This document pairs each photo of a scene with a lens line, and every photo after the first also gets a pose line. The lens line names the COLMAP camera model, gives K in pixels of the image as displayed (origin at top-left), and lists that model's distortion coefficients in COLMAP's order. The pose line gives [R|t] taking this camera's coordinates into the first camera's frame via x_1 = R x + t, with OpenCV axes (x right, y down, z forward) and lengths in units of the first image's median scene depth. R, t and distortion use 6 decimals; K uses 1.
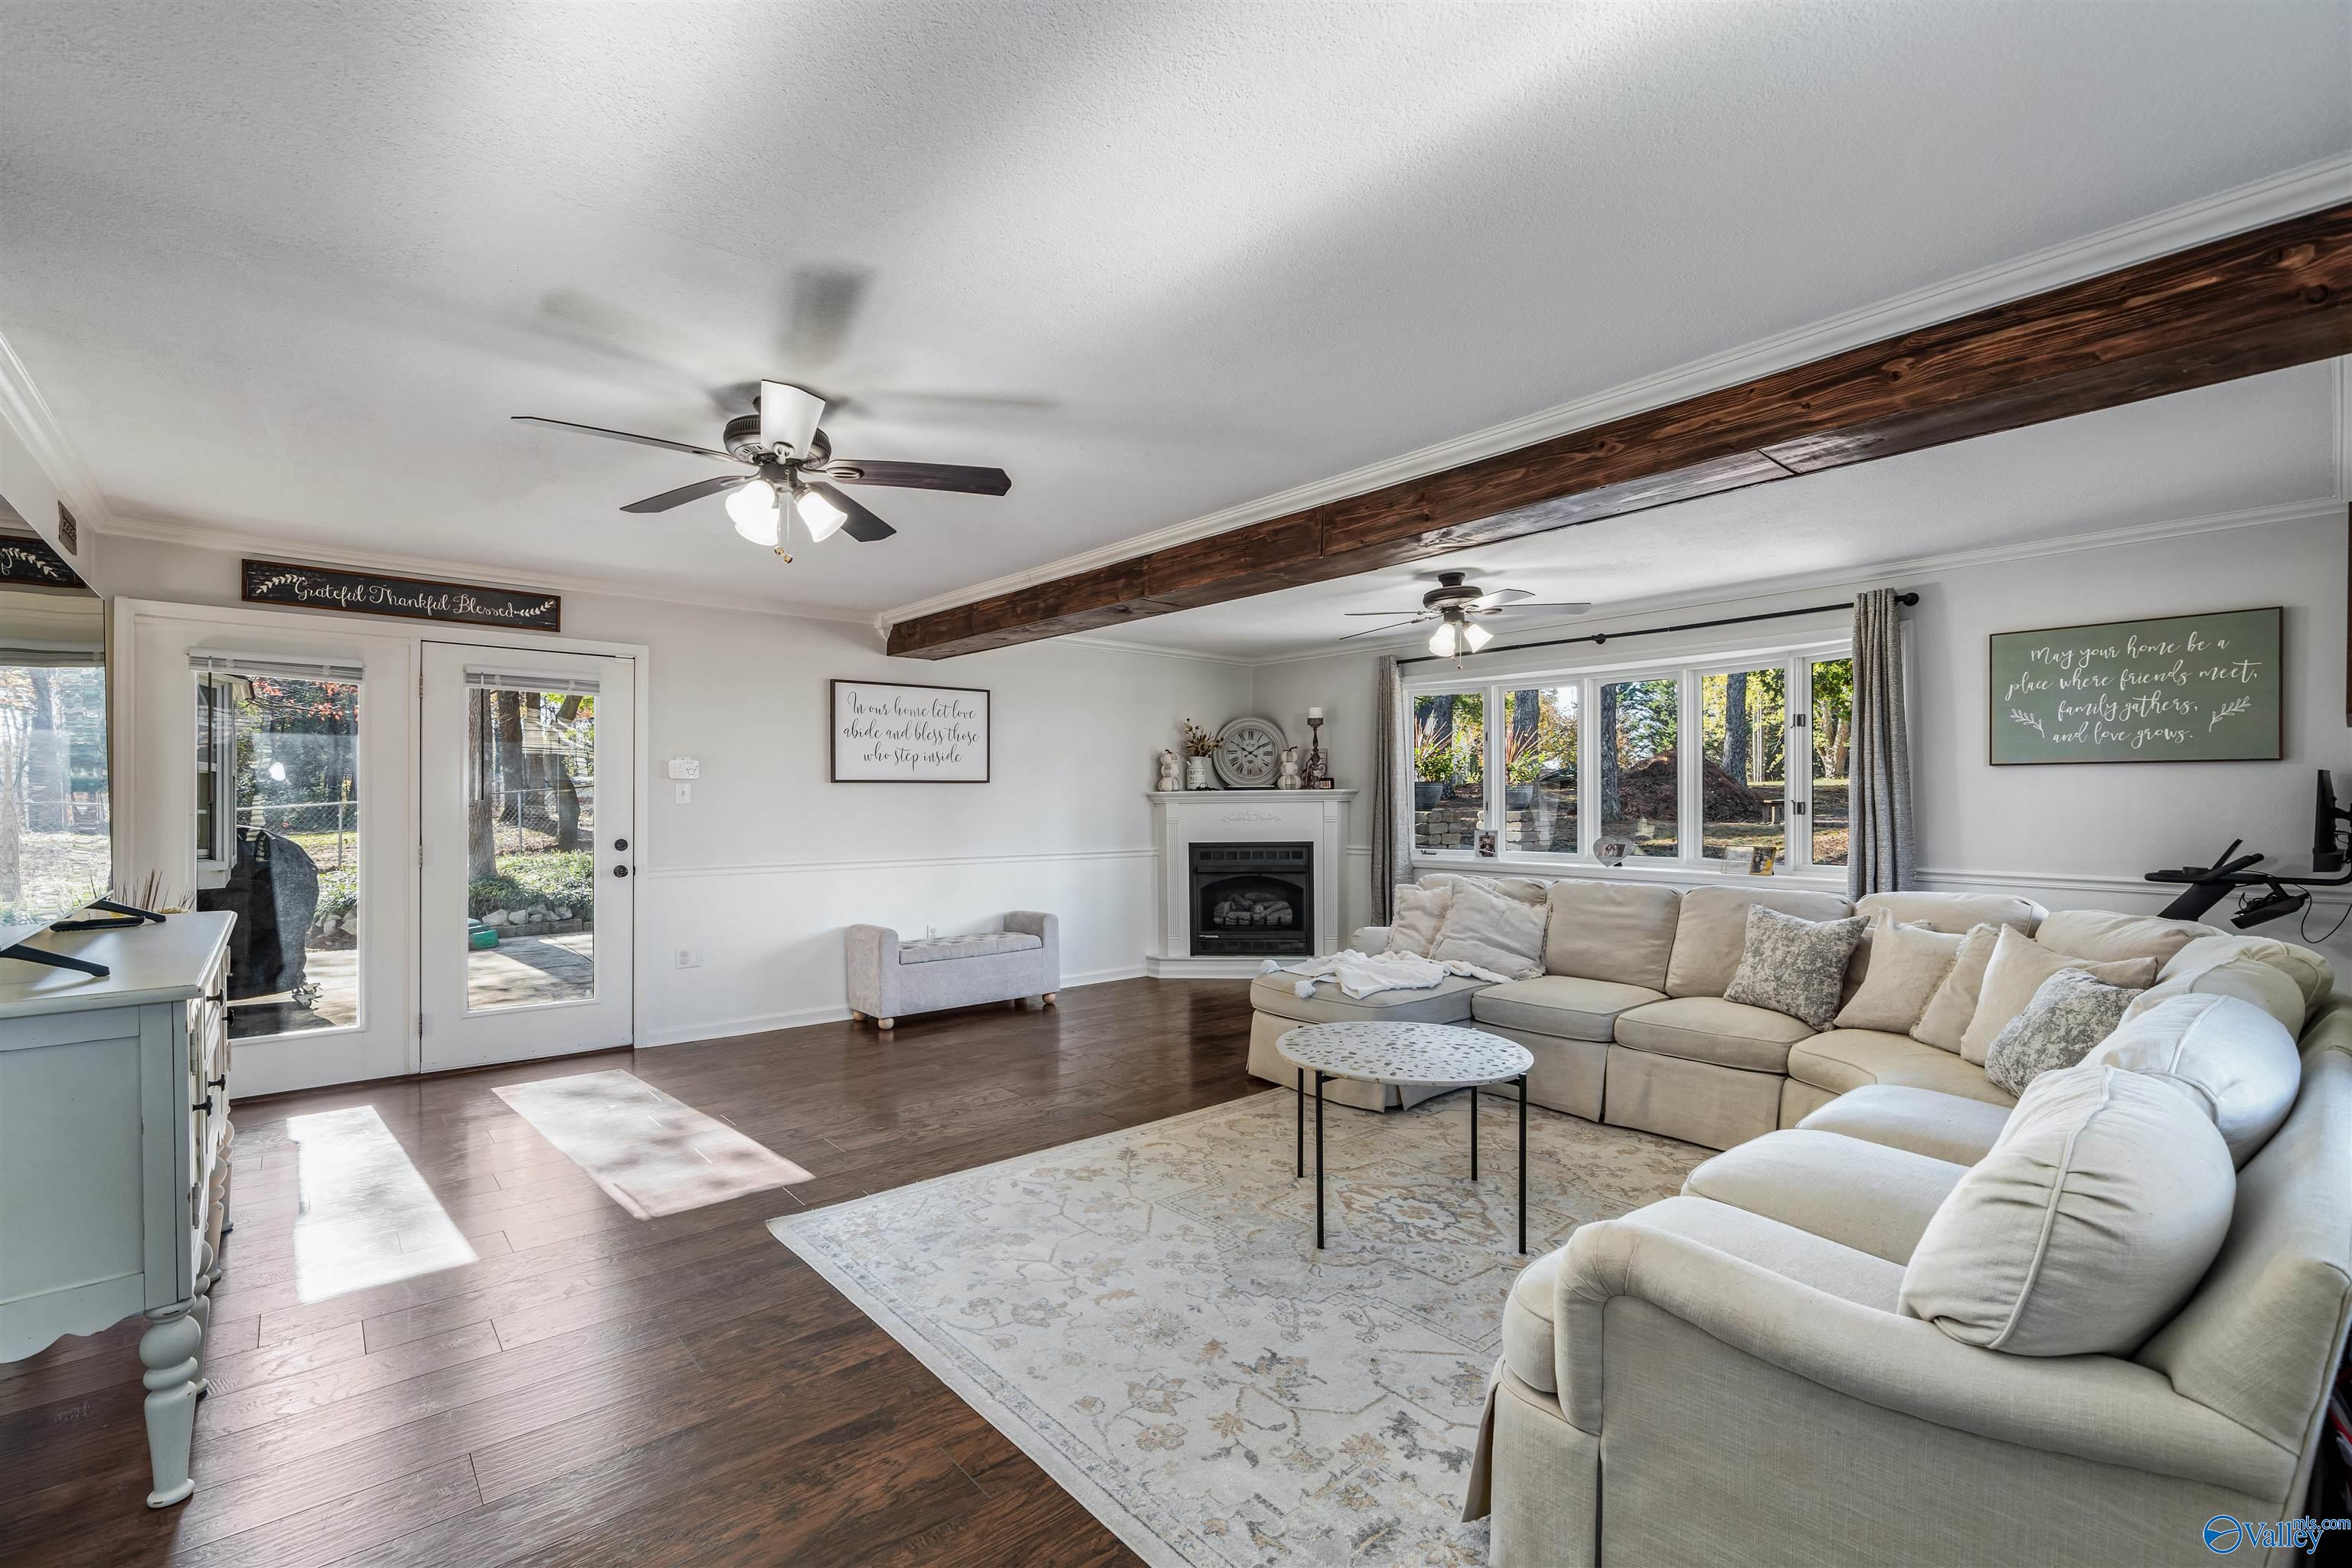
lens RADIAL K [[1022.6, 0, 1166.7], [0, 1022.6, 796.1], [0, 0, 1]] dist [-0.001101, -0.000189]
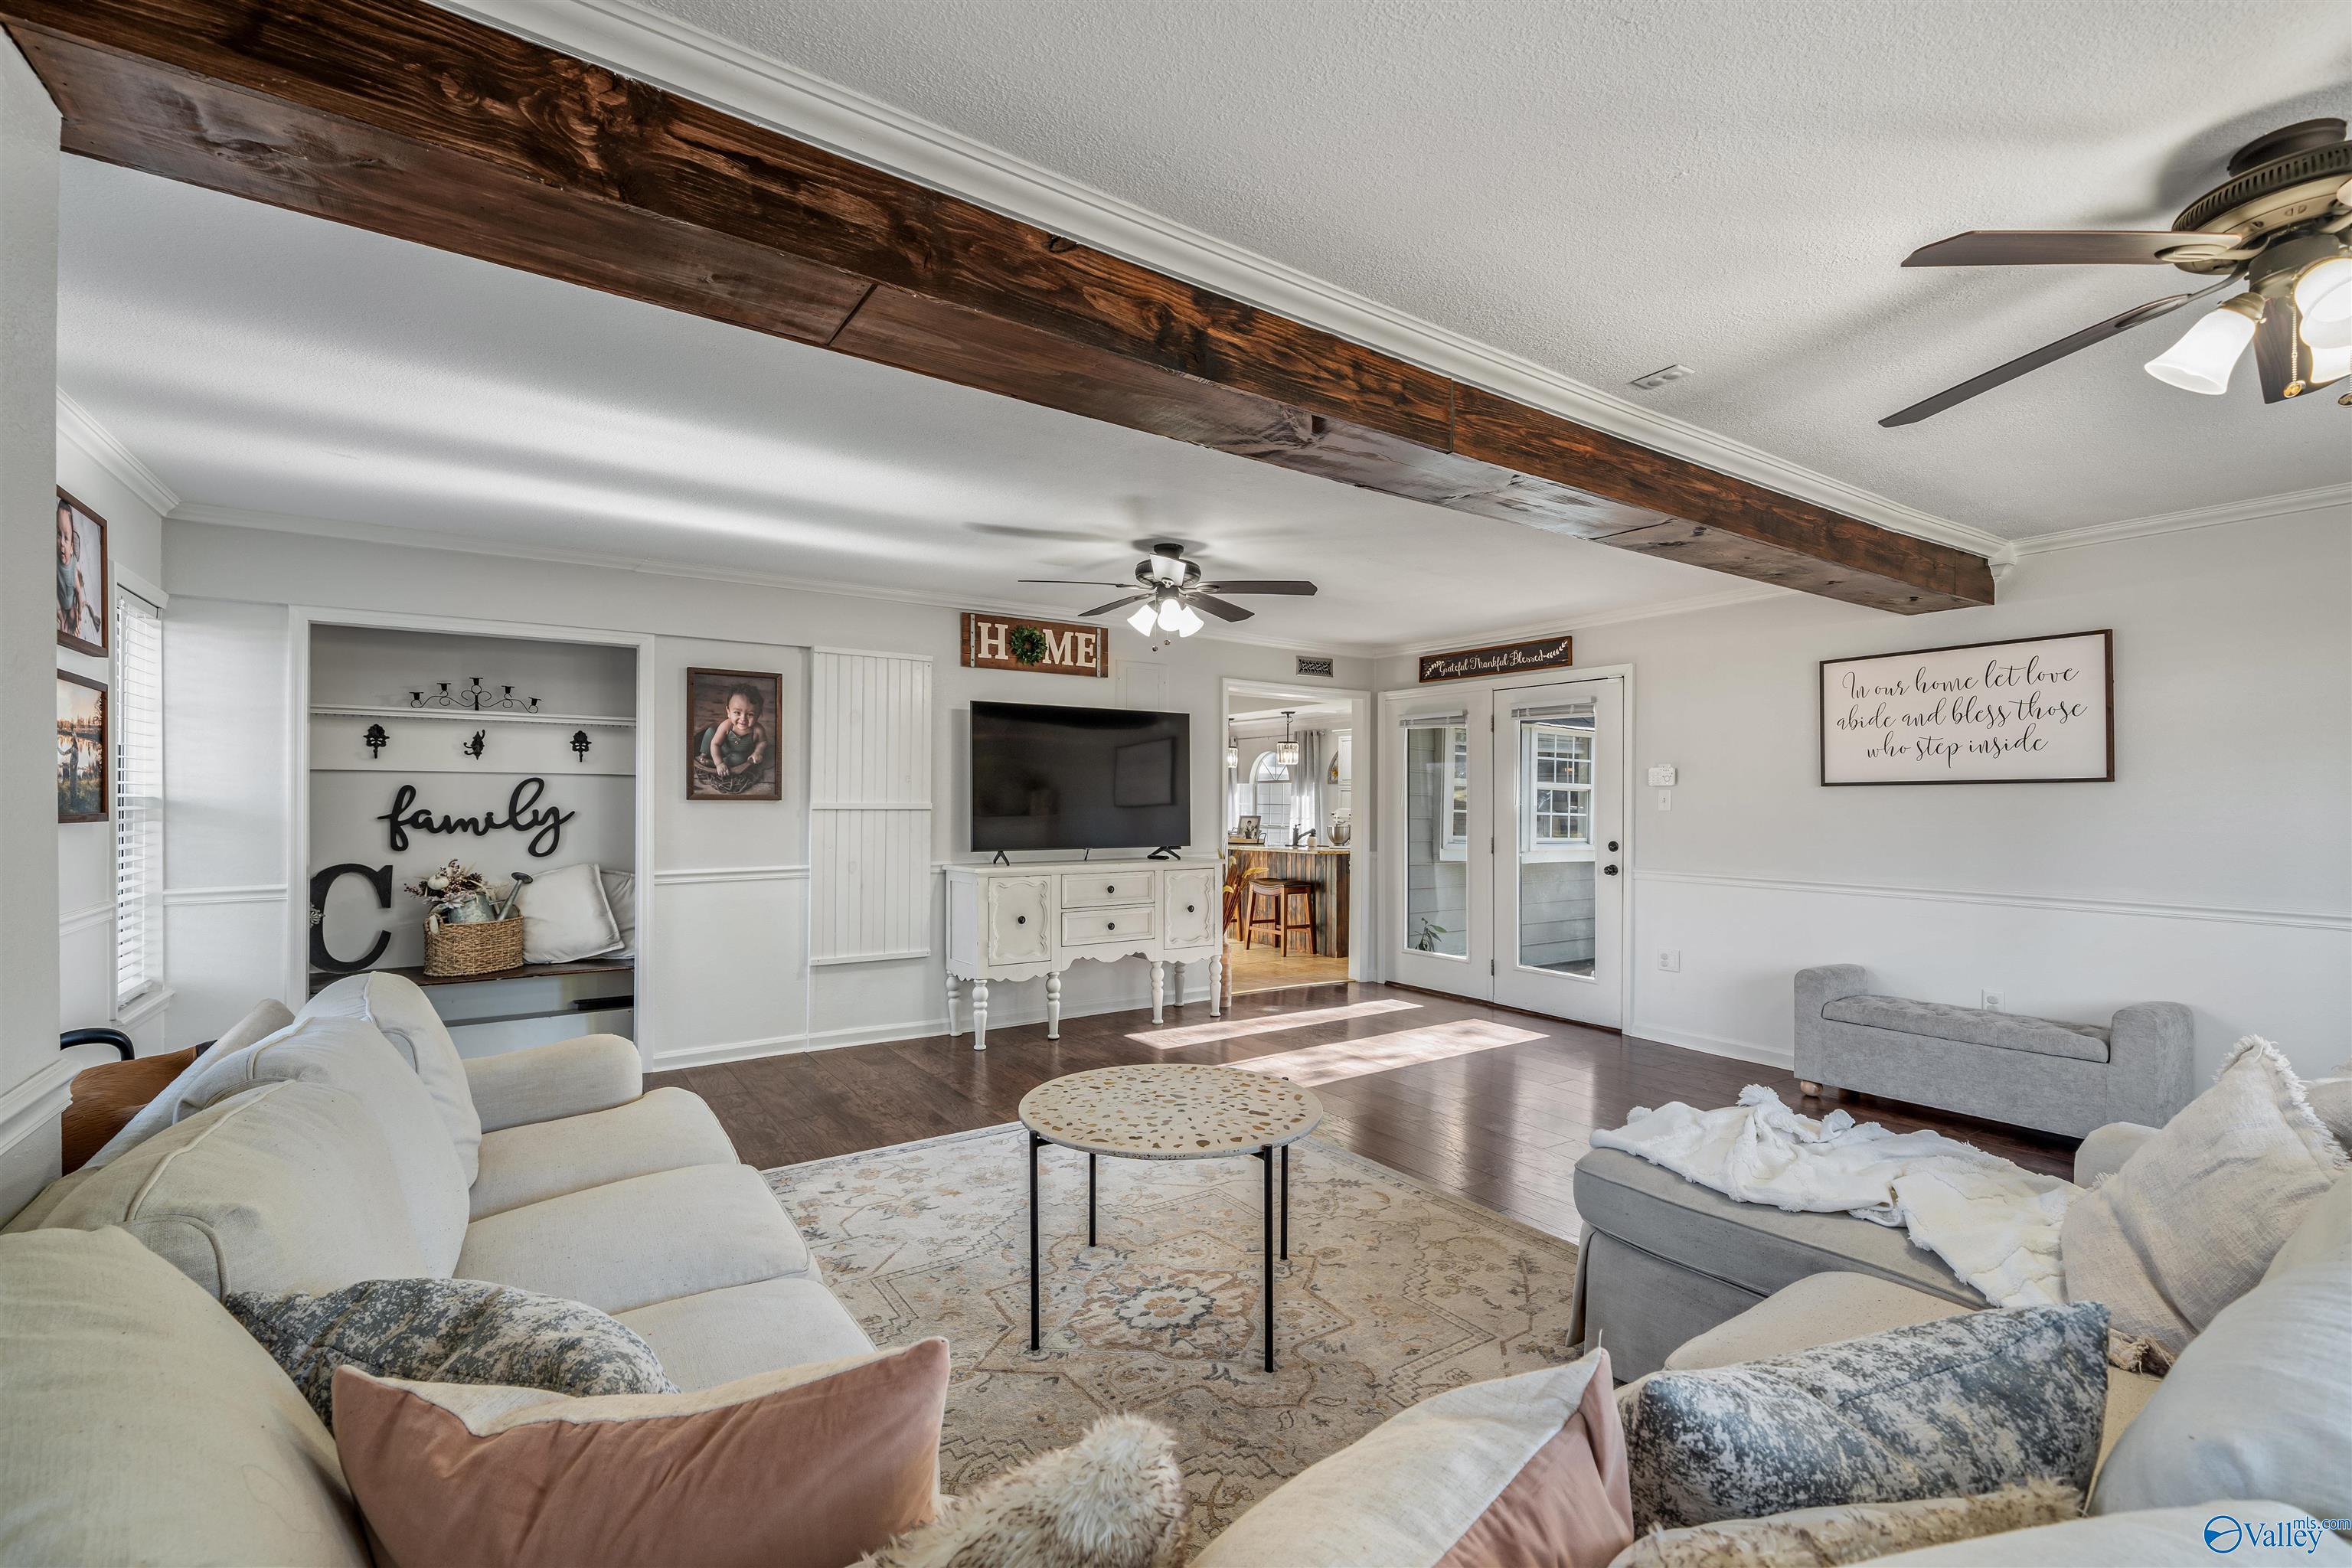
lens RADIAL K [[1022.6, 0, 1168.4], [0, 1022.6, 793.7], [0, 0, 1]] dist [-0.001101, -0.000189]
pose [[-0.115831, -0.008681, -0.993231, 0.683704], [-0.001010, 0.999962, -0.008622, 0.000488], [0.993268, 0.000004, -0.115835, 0.704749]]
